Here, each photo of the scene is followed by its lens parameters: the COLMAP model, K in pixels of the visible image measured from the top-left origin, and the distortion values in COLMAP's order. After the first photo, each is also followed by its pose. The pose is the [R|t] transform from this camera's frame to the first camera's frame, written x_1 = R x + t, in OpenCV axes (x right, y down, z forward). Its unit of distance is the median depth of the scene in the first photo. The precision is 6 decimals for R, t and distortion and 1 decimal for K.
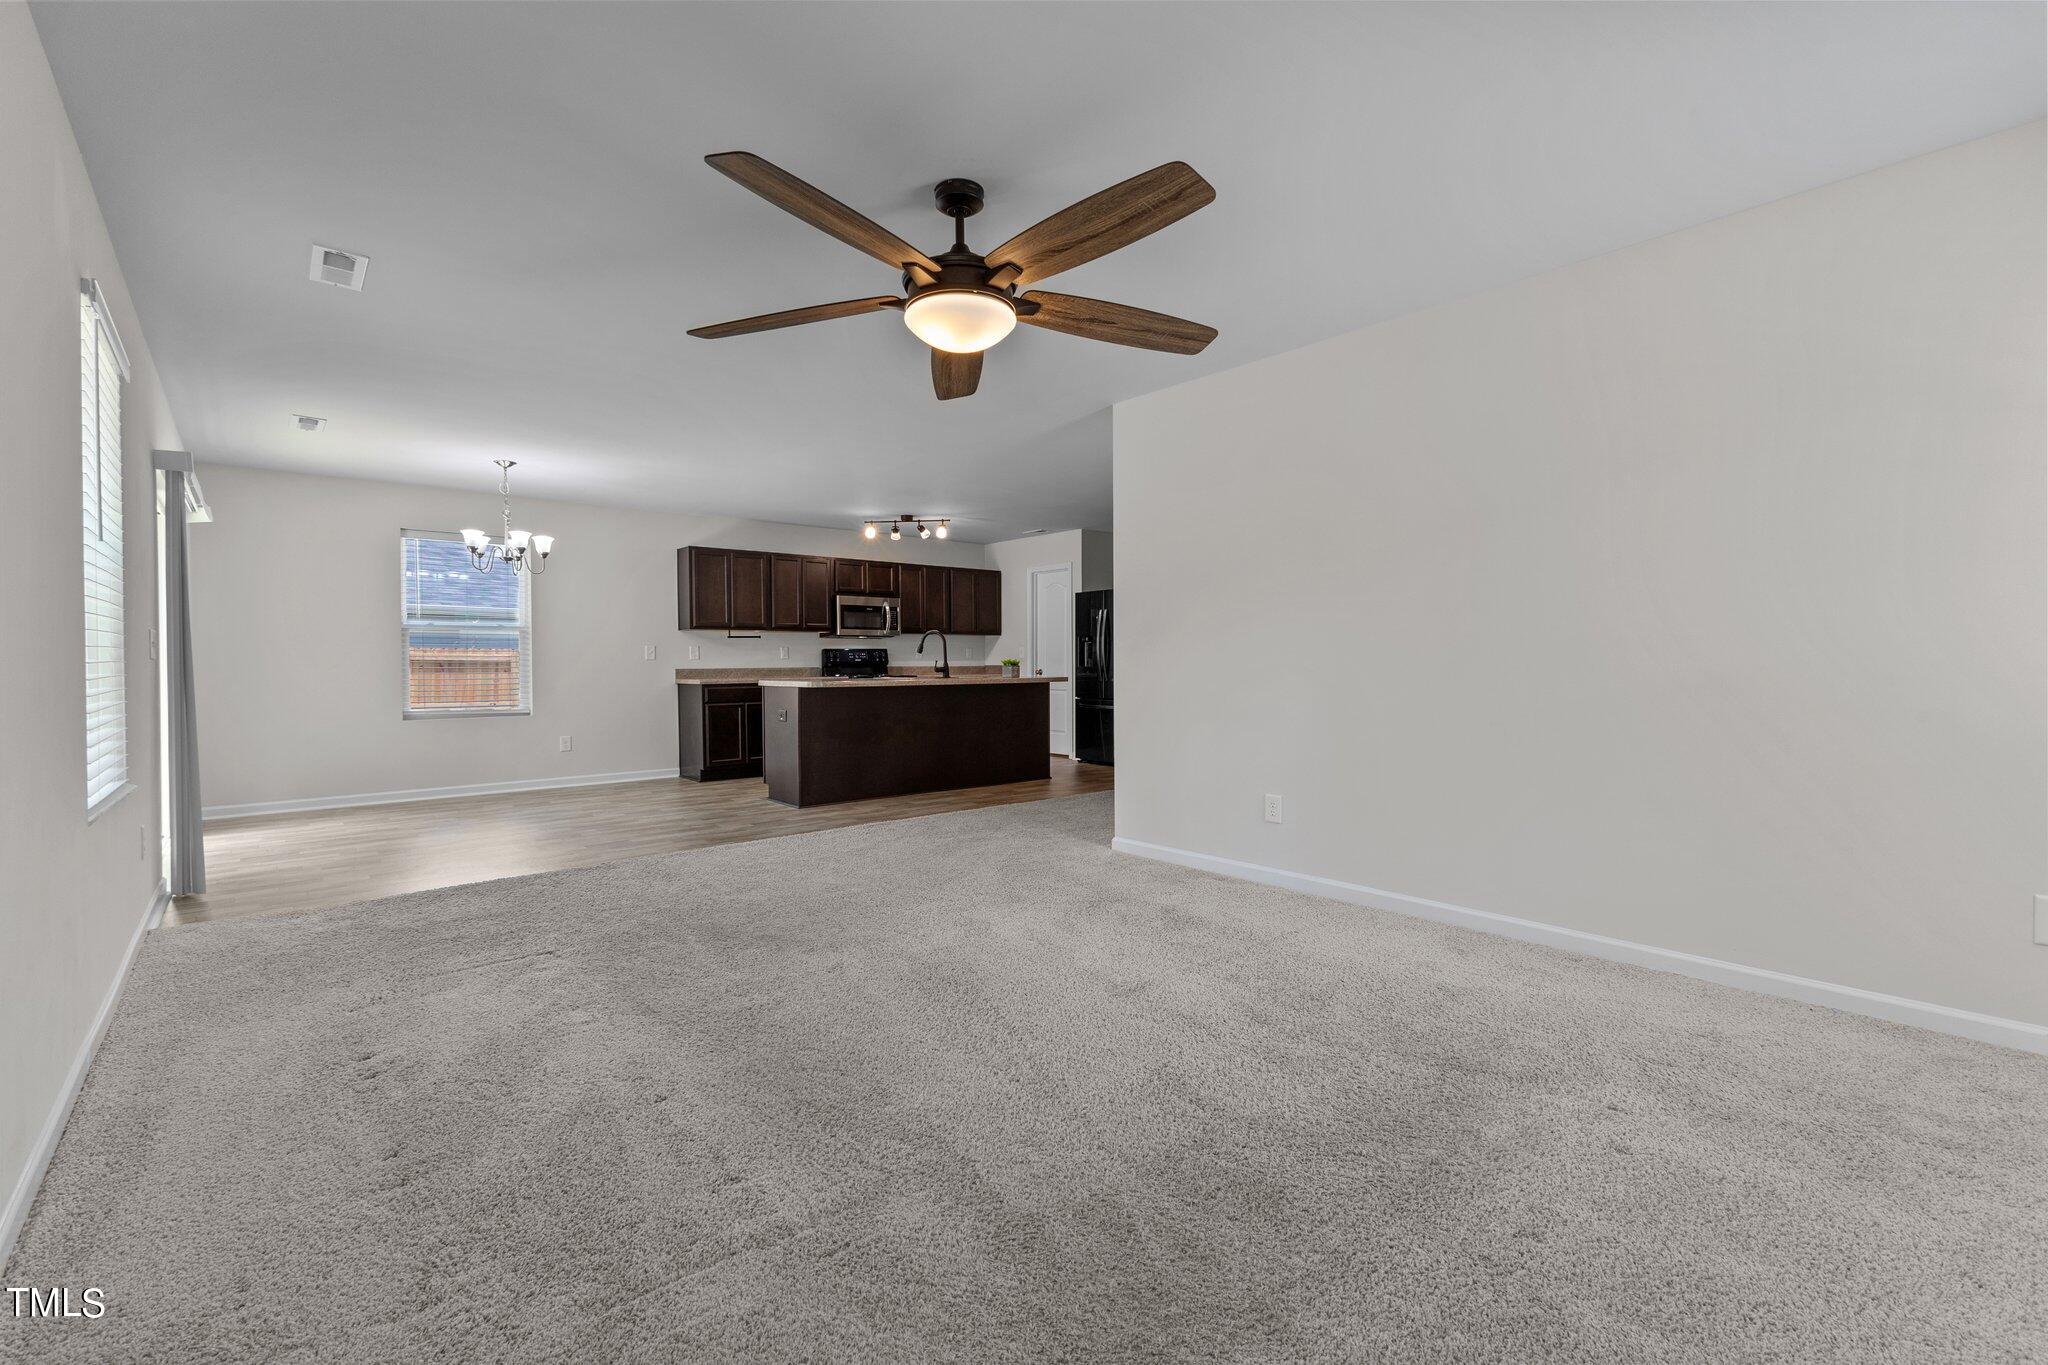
lens RADIAL K [[905.0, 0, 1024.0], [0, 905.0, 682.5], [0, 0, 1]] dist [-0.000084, 0.000017]
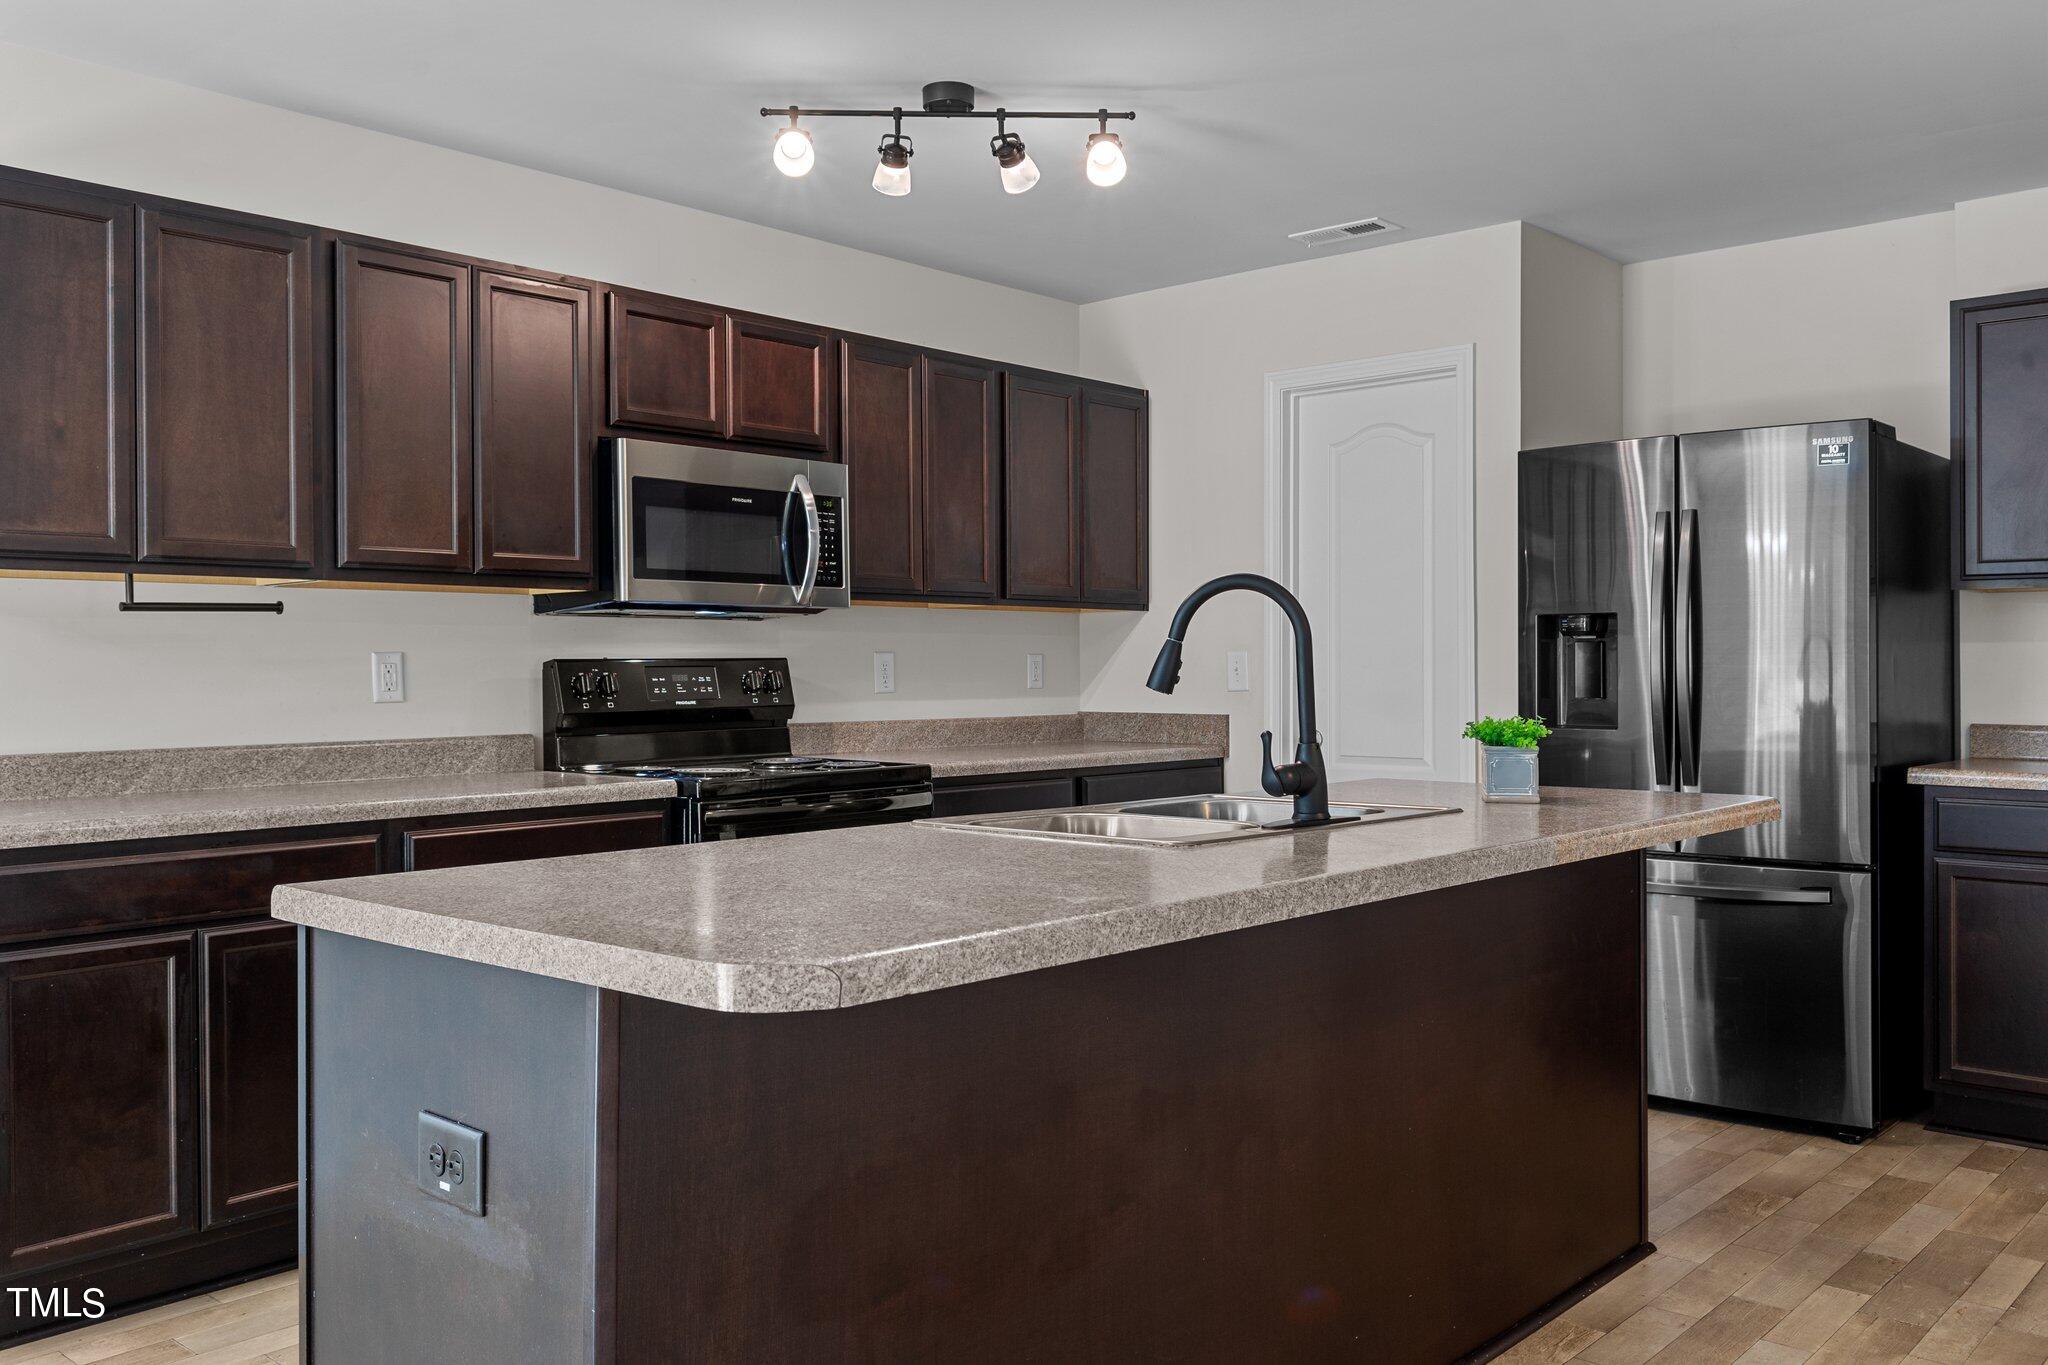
lens RADIAL K [[1664.2, 0, 1024.0], [0, 1664.2, 682.5], [0, 0, 1]] dist [0.003405, 0.003952]
pose [[0.990351, 0.001275, 0.138579, -0.158063], [0.000414, 0.999926, -0.012155, -0.025336], [-0.138584, 0.012095, 0.990277, 0.537701]]
